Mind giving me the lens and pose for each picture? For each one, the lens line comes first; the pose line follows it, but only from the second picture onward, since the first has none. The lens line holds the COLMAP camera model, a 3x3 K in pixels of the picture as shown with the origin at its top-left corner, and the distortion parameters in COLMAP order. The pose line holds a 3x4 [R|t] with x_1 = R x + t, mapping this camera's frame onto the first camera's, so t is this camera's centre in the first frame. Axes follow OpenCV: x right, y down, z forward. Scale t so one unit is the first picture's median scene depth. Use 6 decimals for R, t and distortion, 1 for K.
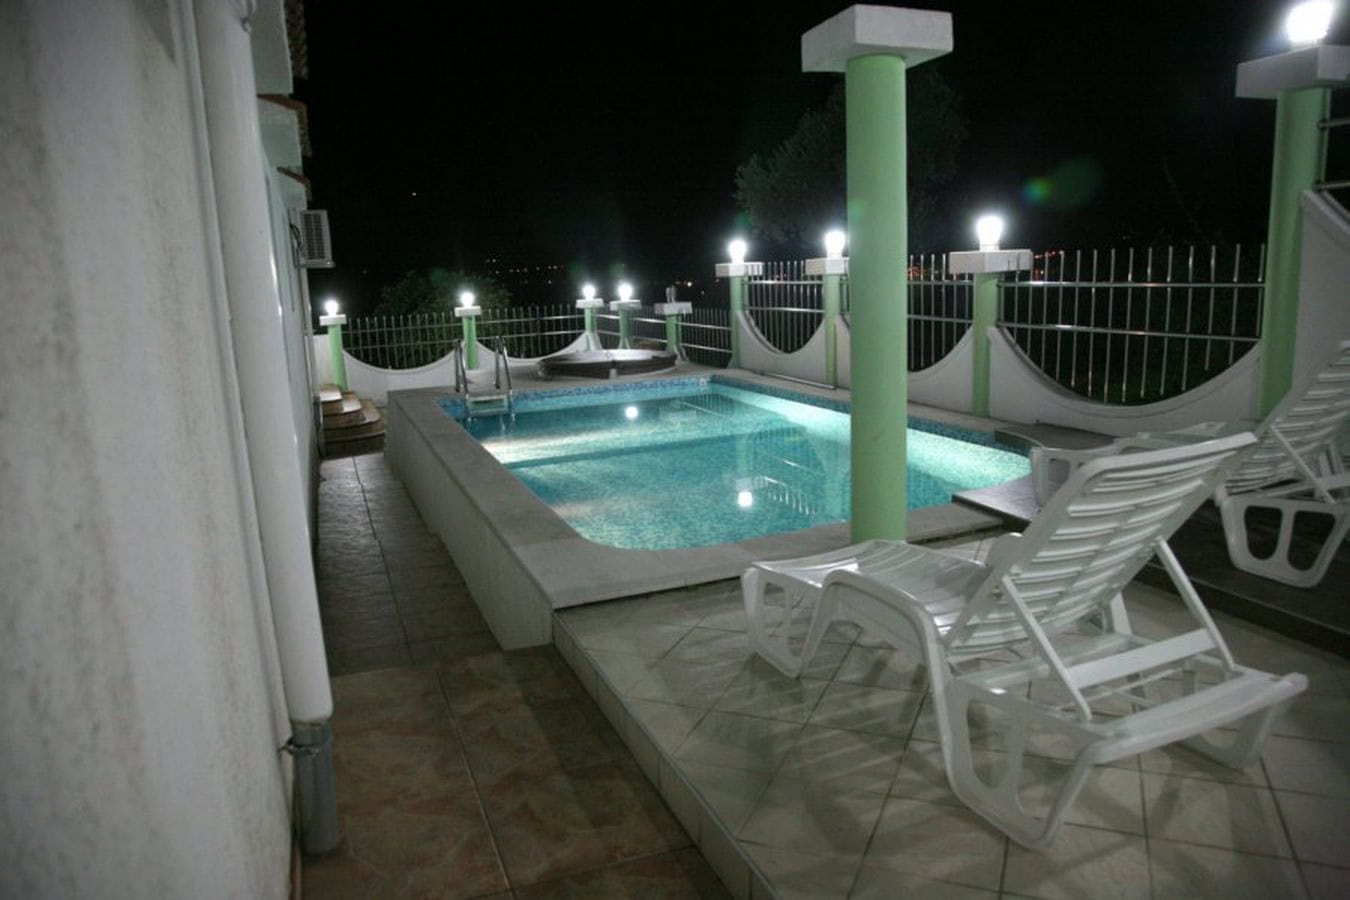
lens RADIAL K [[925.8, 0, 676.5], [0, 925.8, 457.4], [0, 0, 1]] dist [-0.114160, 0.060970]
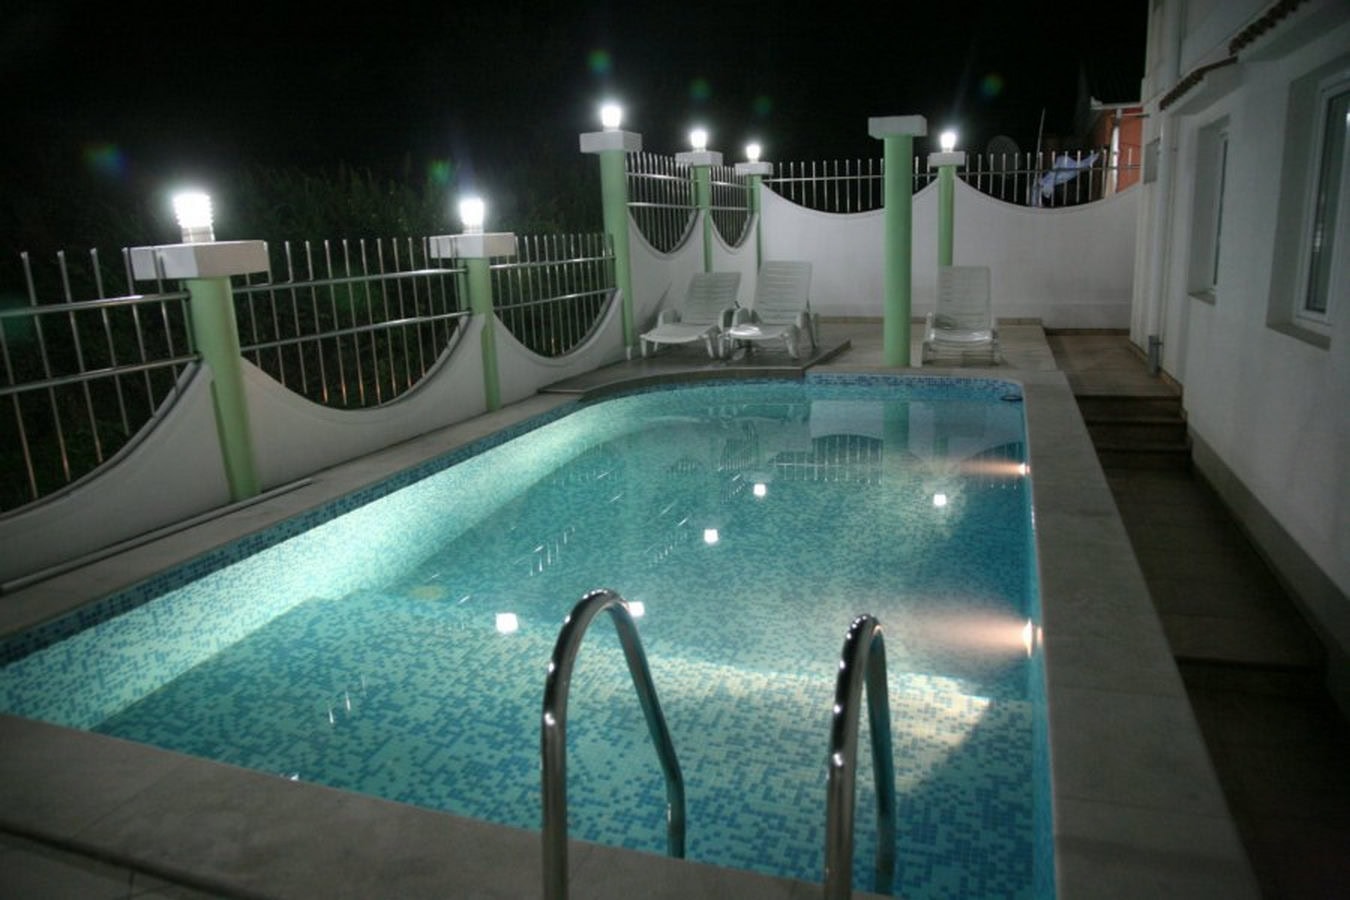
lens RADIAL K [[918.1, 0, 676.2], [0, 918.1, 460.3], [0, 0, 1]] dist [-0.116807, 0.058324]
pose [[-0.751210, -0.097276, 0.652856, -0.580651], [0.187910, 0.916637, 0.352798, -0.399034], [-0.632750, 0.387703, -0.670308, 2.078848]]
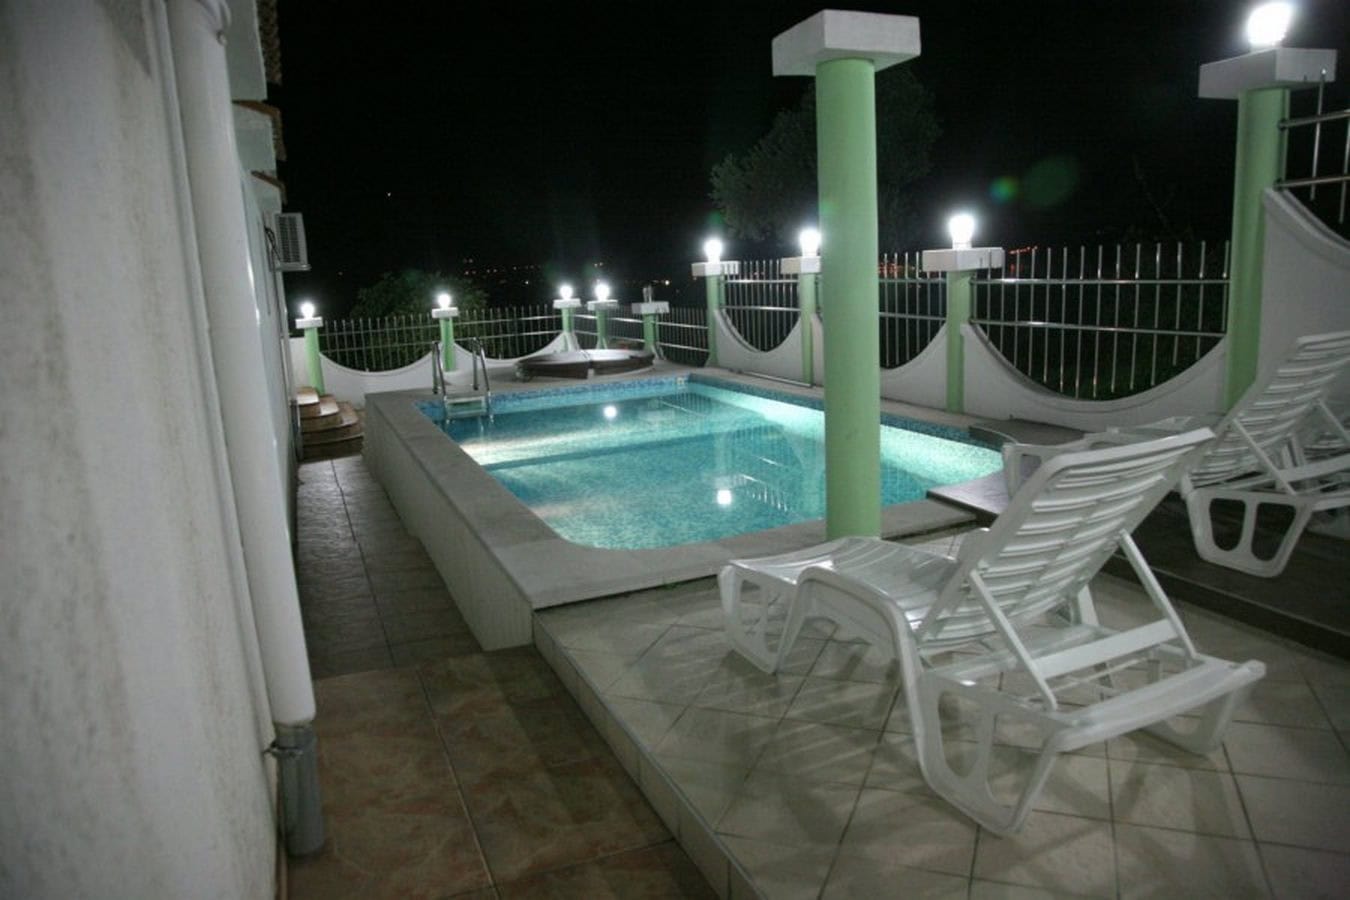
lens RADIAL K [[925.8, 0, 676.5], [0, 925.8, 457.4], [0, 0, 1]] dist [-0.114160, 0.060970]
pose [[0.999684, -0.012415, 0.021857, 0.002438], [0.012379, 0.999922, 0.001774, -0.001388], [-0.021877, -0.001503, 0.999760, -0.008772]]
